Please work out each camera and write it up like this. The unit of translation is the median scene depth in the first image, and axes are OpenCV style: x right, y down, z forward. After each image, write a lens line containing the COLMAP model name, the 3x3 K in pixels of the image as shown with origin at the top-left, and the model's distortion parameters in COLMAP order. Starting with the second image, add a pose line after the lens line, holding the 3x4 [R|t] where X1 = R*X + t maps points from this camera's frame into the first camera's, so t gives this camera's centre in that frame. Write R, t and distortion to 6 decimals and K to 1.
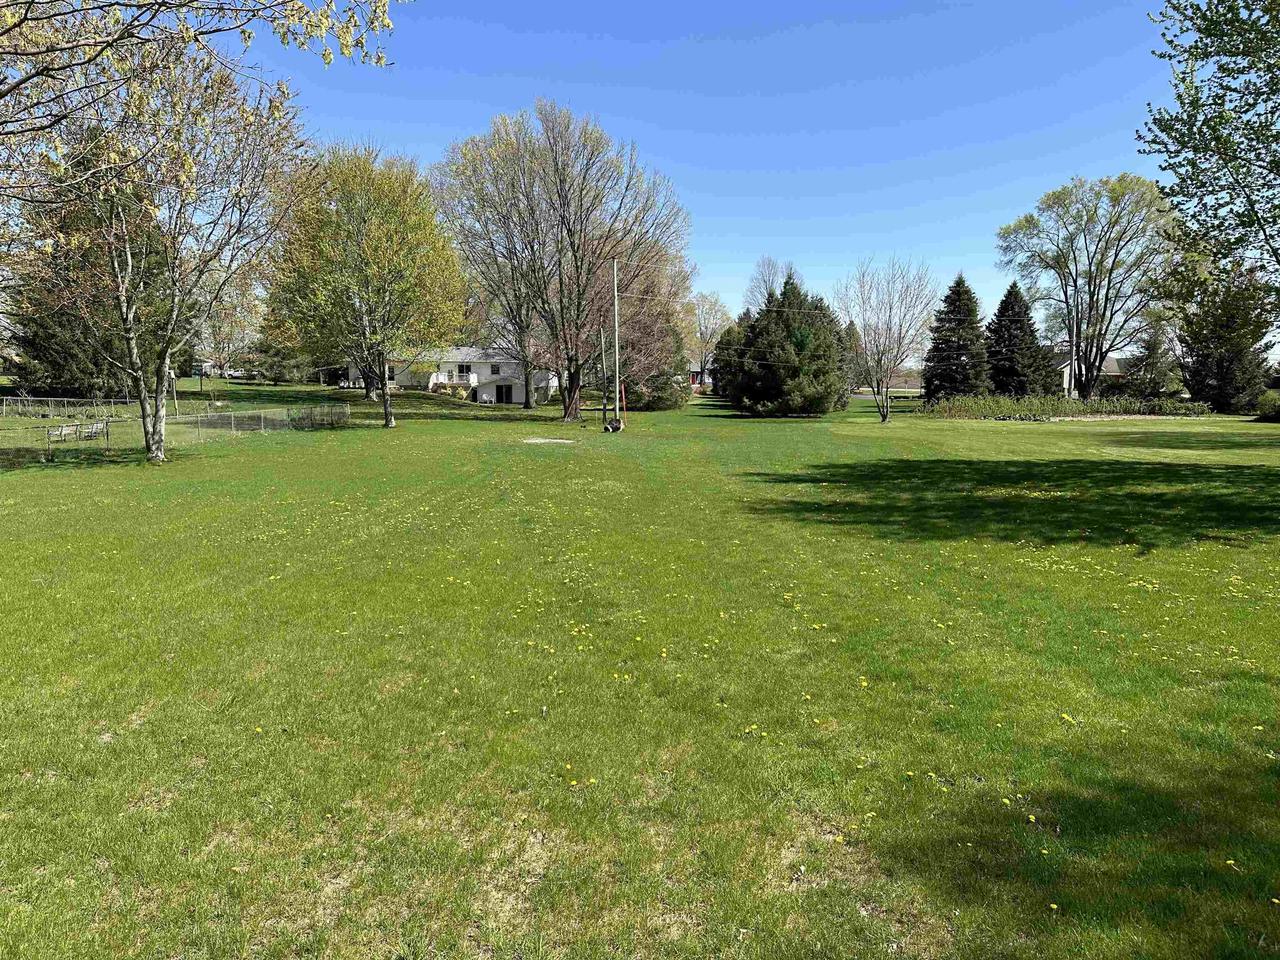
lens RADIAL K [[894.8, 0, 641.9], [0, 894.8, 503.7], [0, 0, 1]] dist [0.089361, -0.098481]
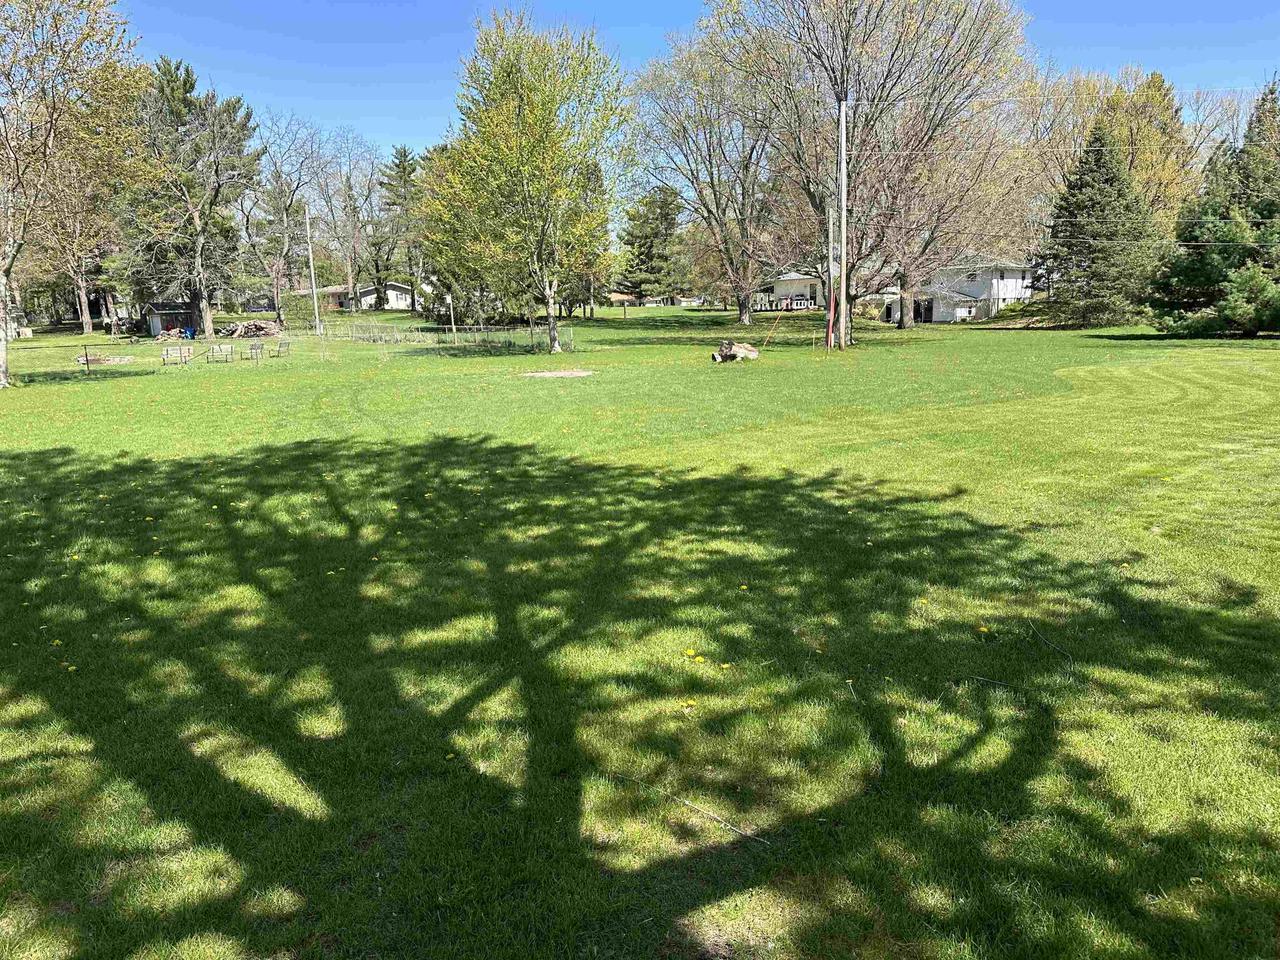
lens RADIAL K [[894.8, 0, 635.2], [0, 894.8, 487.1], [0, 0, 1]] dist [0.089361, -0.098481]
pose [[0.758050, 0.100874, -0.644348, 0.213015], [-0.059070, 0.994525, 0.086201, -0.022972], [0.649515, -0.027283, 0.759859, 0.243589]]
